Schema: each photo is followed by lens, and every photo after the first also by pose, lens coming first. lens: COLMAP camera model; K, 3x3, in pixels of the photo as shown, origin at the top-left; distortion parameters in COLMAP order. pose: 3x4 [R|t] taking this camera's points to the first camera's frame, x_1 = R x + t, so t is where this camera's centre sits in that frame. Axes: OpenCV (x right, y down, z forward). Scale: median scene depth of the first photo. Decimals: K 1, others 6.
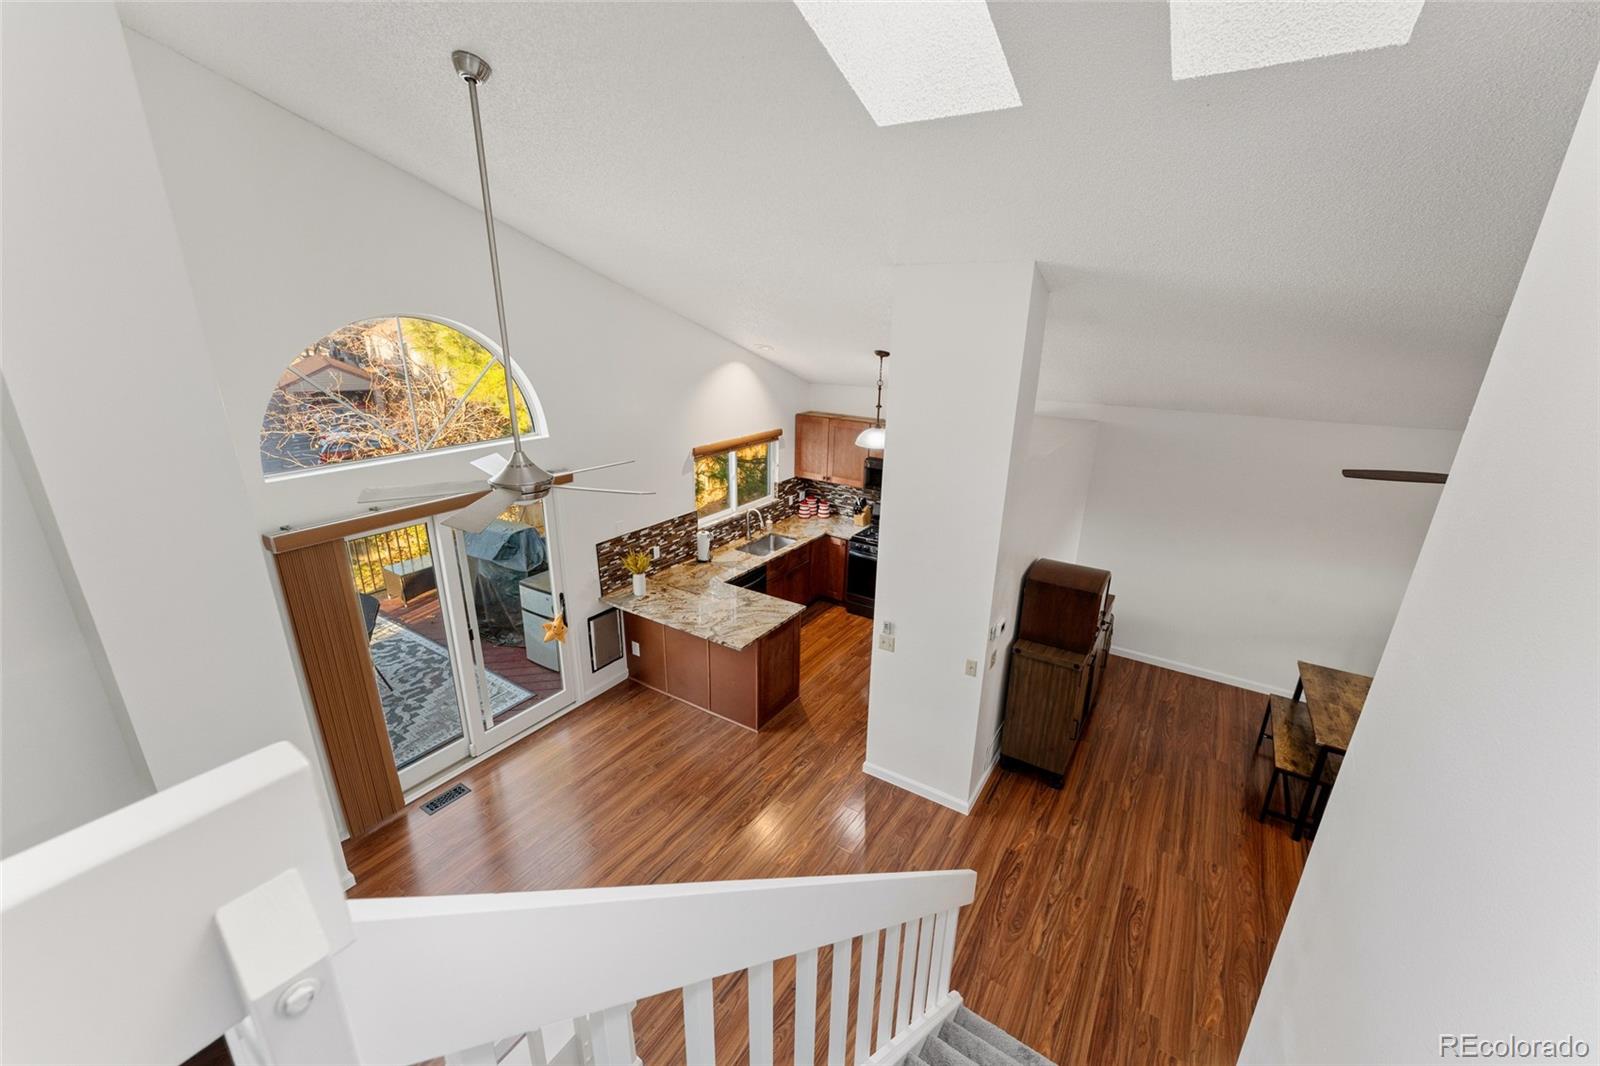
lens RADIAL K [[634.8, 0, 786.3], [0, 634.8, 533.4], [0, 0, 1]] dist [0.000069, -0.000082]
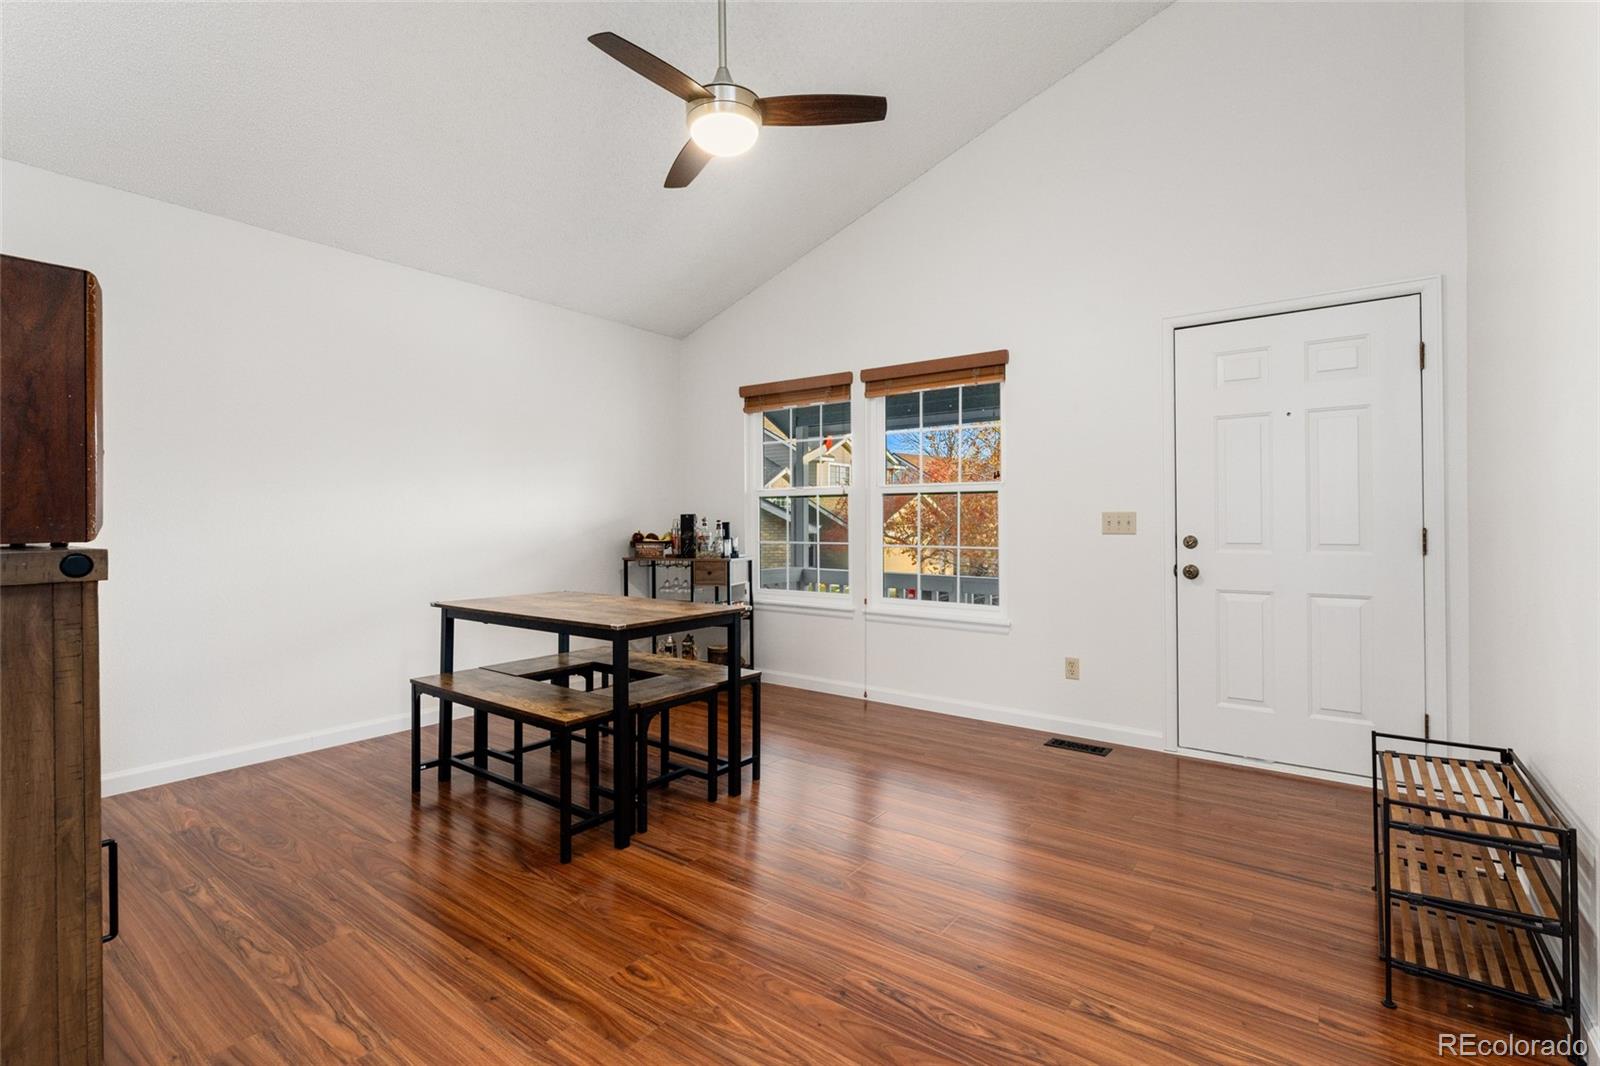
lens RADIAL K [[741.1, 0, 794.8], [0, 741.1, 520.1], [0, 0, 1]] dist [-0.000676, -0.000083]
pose [[0.056703, -0.009272, 0.998348, 0.176494], [0.316438, 0.948569, -0.009163, 0.231708], [-0.946917, 0.316435, 0.056720, 0.620472]]
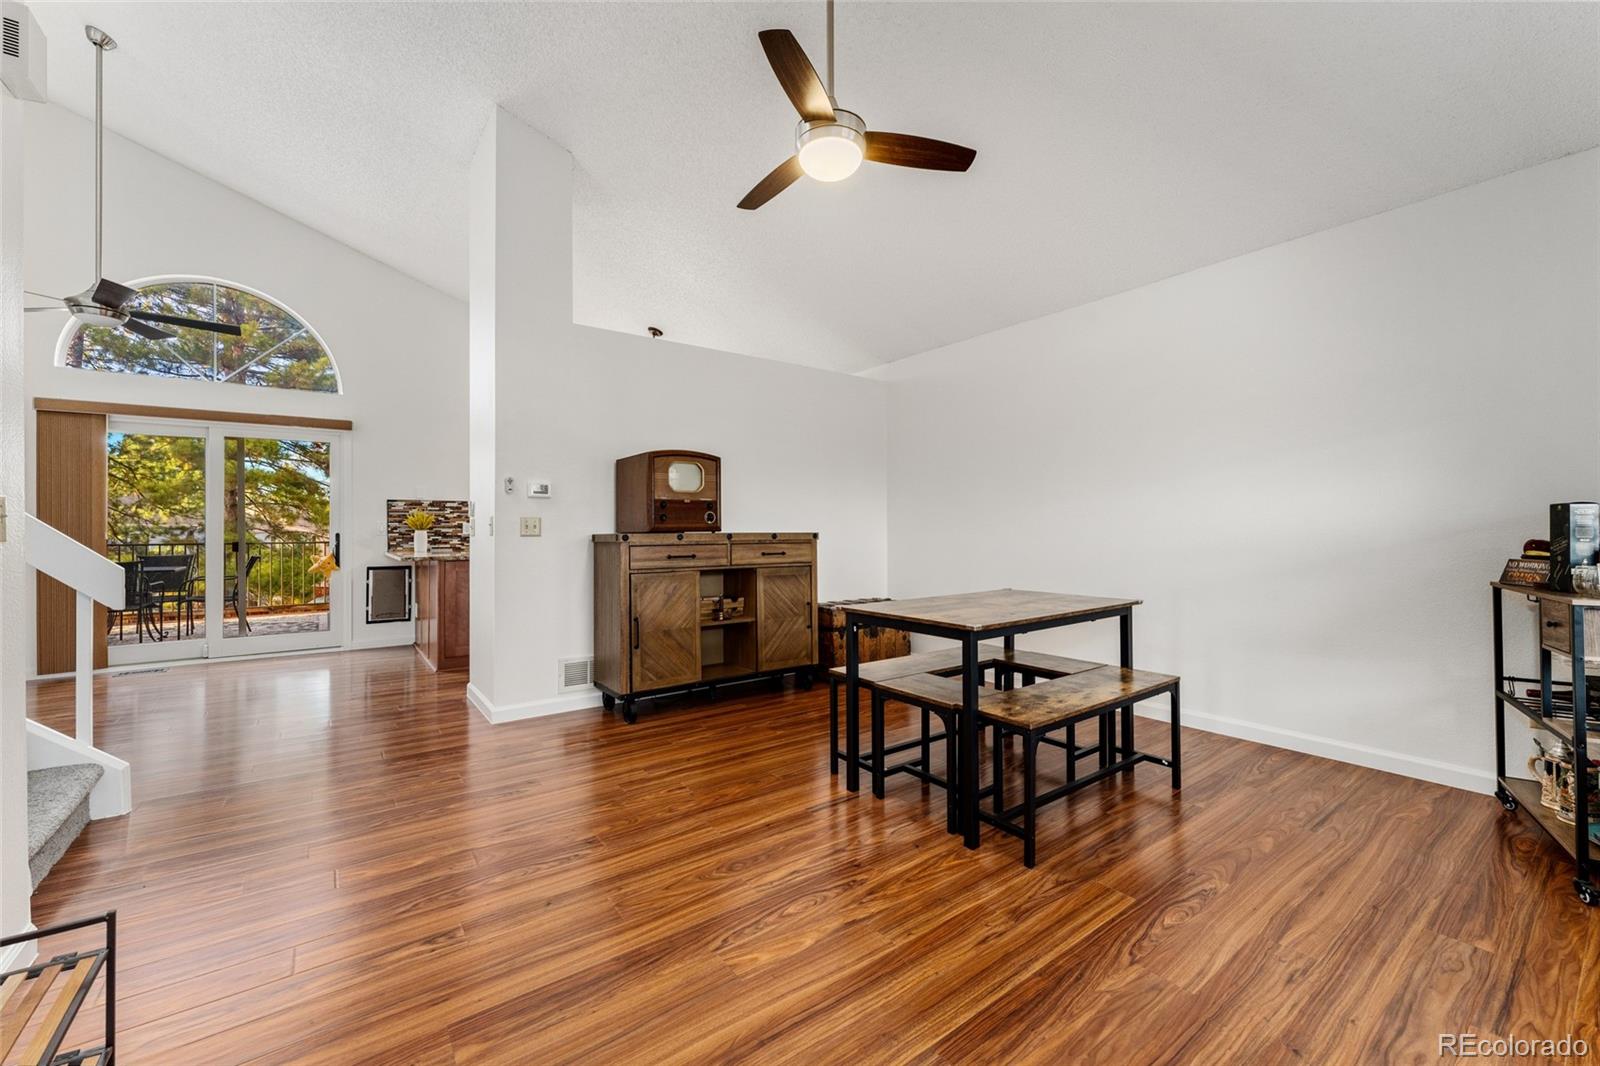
lens RADIAL K [[634.8, 0, 786.3], [0, 634.8, 533.4], [0, 0, 1]] dist [0.000069, -0.000082]
pose [[0.934951, -0.015558, -0.354435, 0.803058], [-0.096413, 0.950298, -0.296038, 0.358239], [0.341425, 0.310954, 0.886982, 0.281417]]
